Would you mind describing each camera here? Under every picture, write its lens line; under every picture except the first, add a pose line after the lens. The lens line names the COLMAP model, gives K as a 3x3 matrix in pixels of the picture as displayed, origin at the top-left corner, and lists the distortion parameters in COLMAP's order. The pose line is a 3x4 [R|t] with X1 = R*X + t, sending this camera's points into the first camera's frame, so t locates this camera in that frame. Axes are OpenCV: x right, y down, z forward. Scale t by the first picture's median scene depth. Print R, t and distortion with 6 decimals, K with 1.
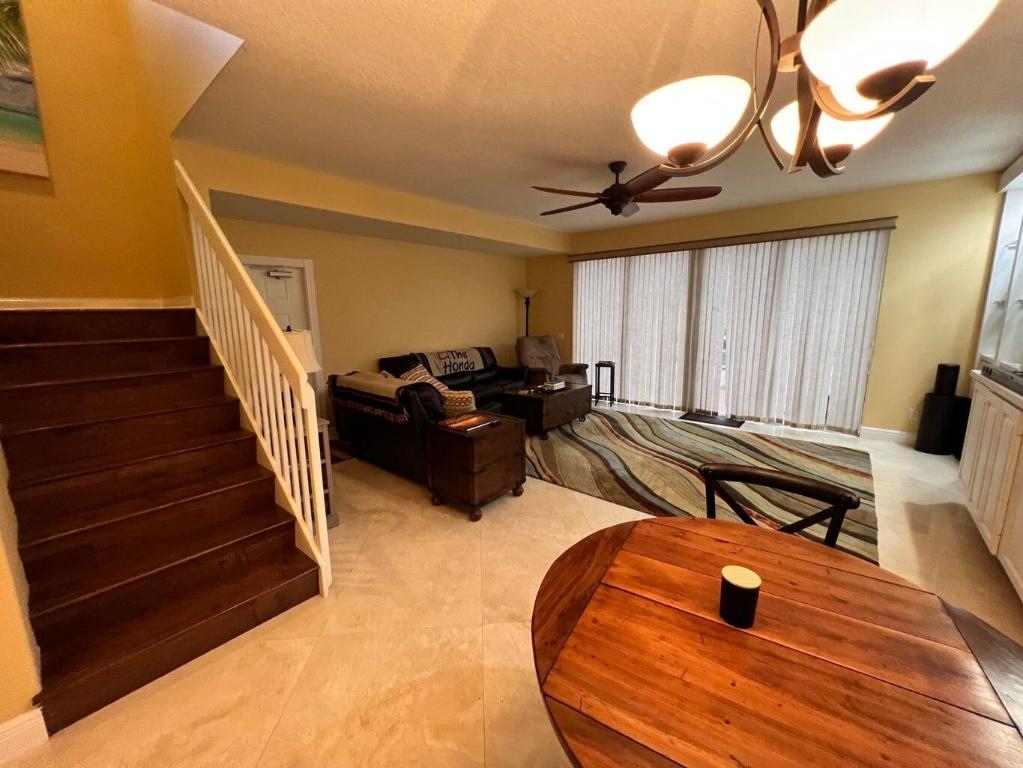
lens RADIAL K [[409.5, 0, 511.5], [0, 409.5, 385.7], [0, 0, 1]] dist [-0.000719, -0.000093]
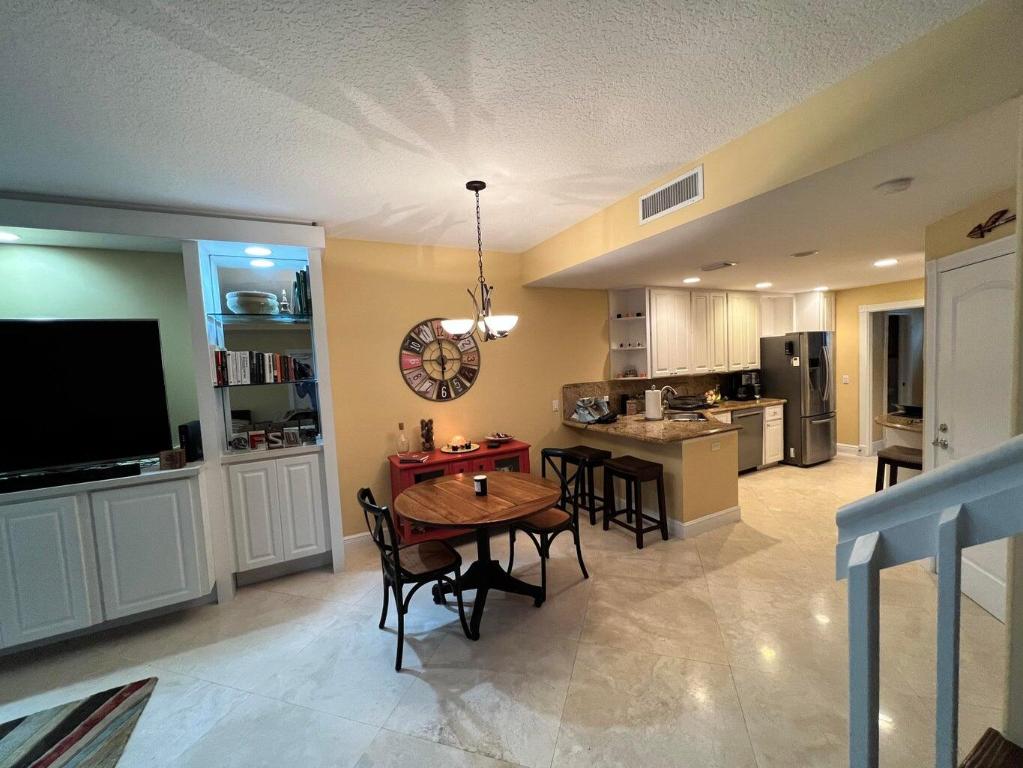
lens RADIAL K [[409.5, 0, 511.5], [0, 409.5, 385.7], [0, 0, 1]] dist [-0.000719, -0.000093]
pose [[-0.921360, 0.035752, 0.387062, -0.159098], [0.130366, 0.966511, 0.221048, -0.157329], [-0.366196, 0.254124, -0.895165, 0.726615]]
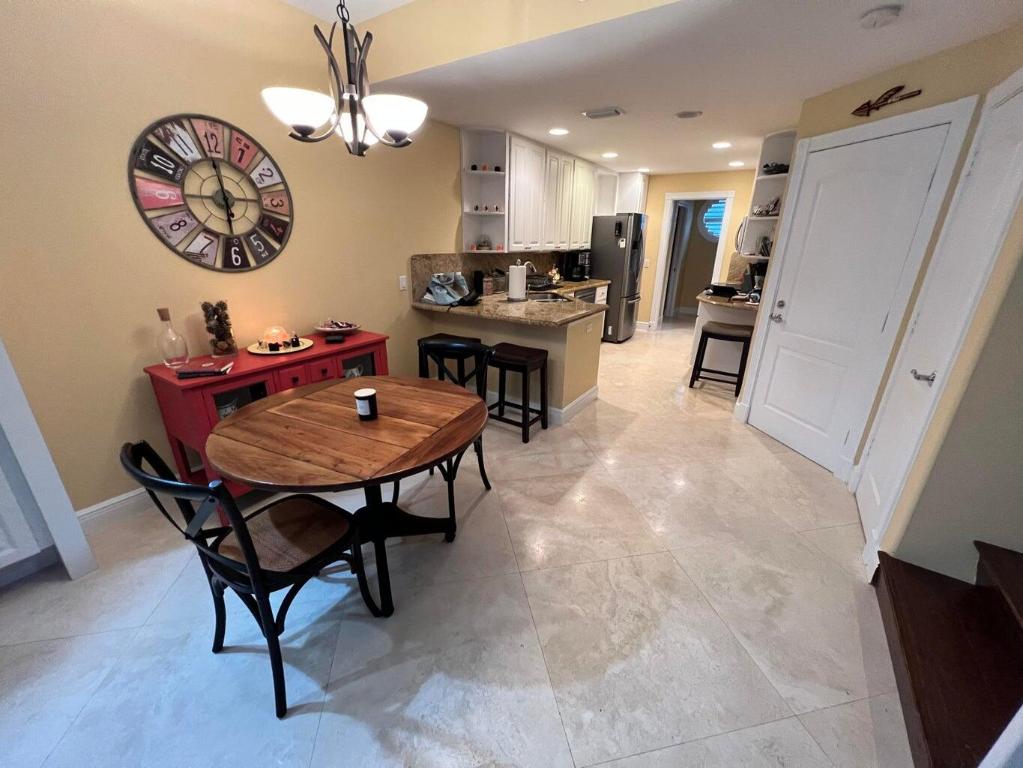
lens RADIAL K [[409.5, 0, 511.5], [0, 409.5, 385.7], [0, 0, 1]] dist [-0.000719, -0.000093]
pose [[-0.993440, 0.037532, -0.108019, 0.031373], [-0.022593, 0.861564, 0.507146, -0.099573], [0.112099, 0.506260, -0.855064, 0.571640]]
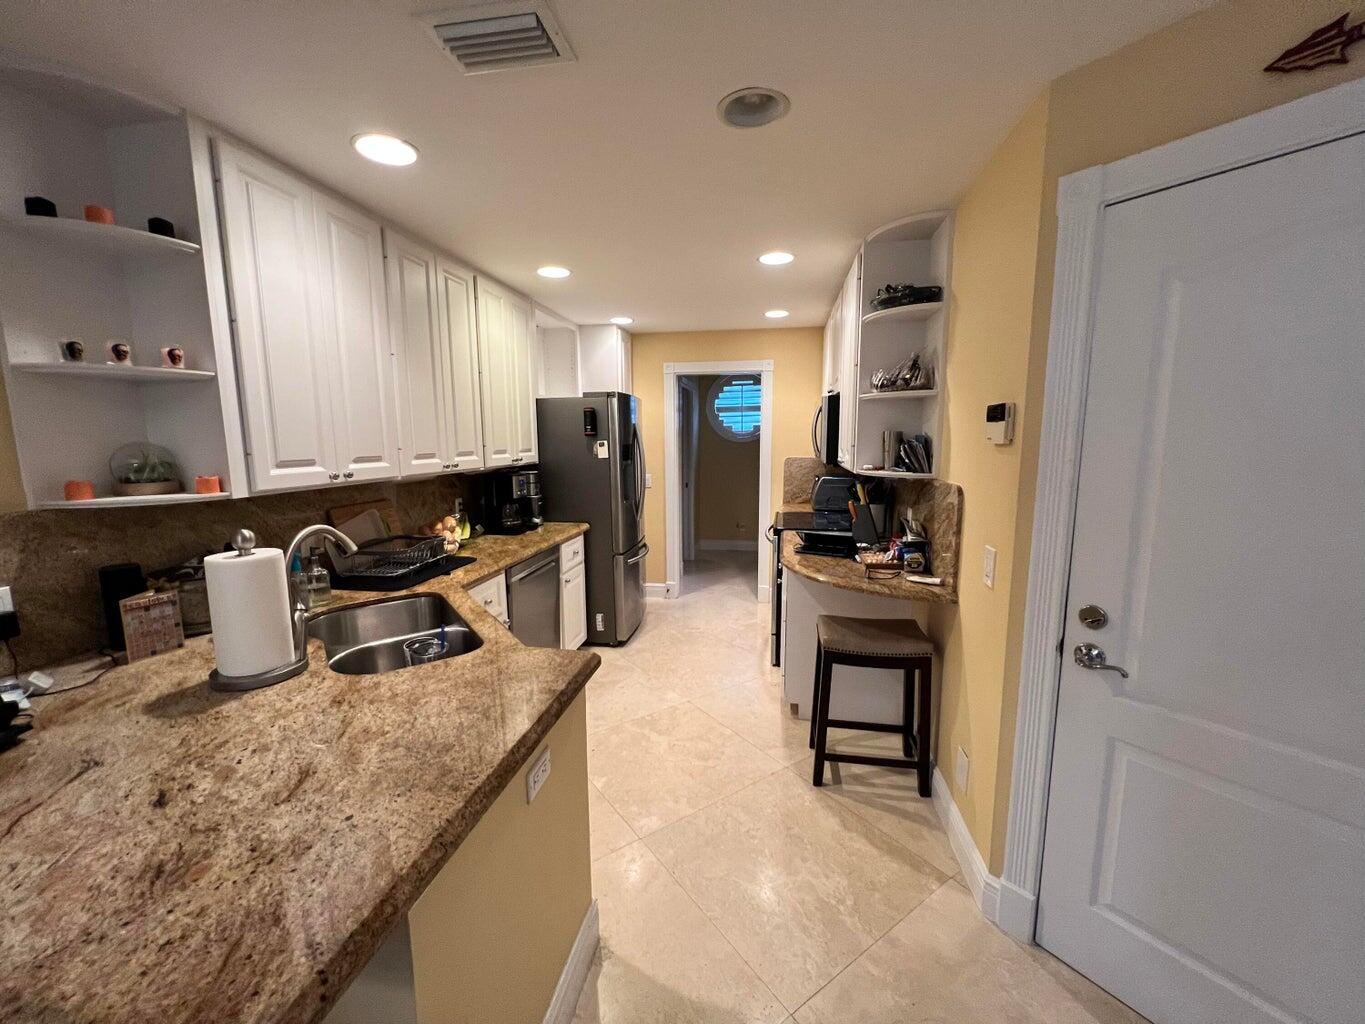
lens RADIAL K [[546.4, 0, 682.5], [0, 546.4, 514.2], [0, 0, 1]] dist [-0.000719, -0.000093]
pose [[-0.863906, 0.089782, -0.495587, -0.152303], [-0.073780, 0.950809, 0.300864, -0.007944], [0.498220, 0.296482, -0.814785, 0.057836]]
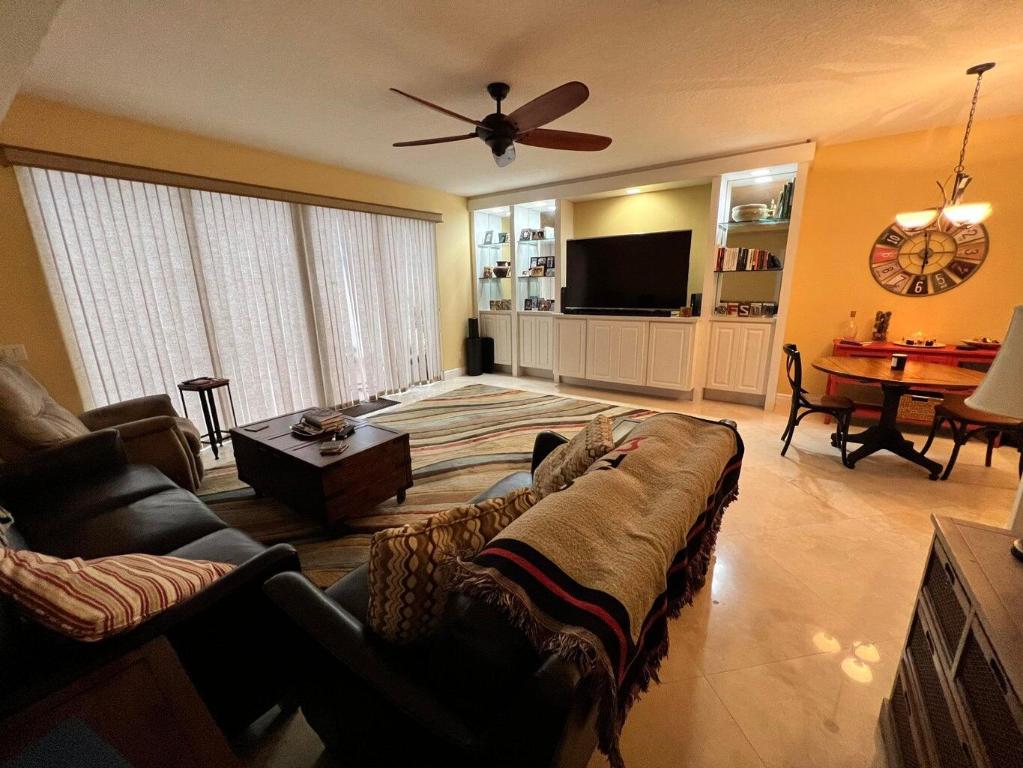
lens RADIAL K [[409.5, 0, 511.5], [0, 409.5, 385.7], [0, 0, 1]] dist [-0.000719, -0.000093]
pose [[-0.089025, -0.231050, 0.968860, -0.520751], [0.198696, 0.949051, 0.244584, -0.155284], [-0.976009, 0.214283, -0.038580, 0.933969]]
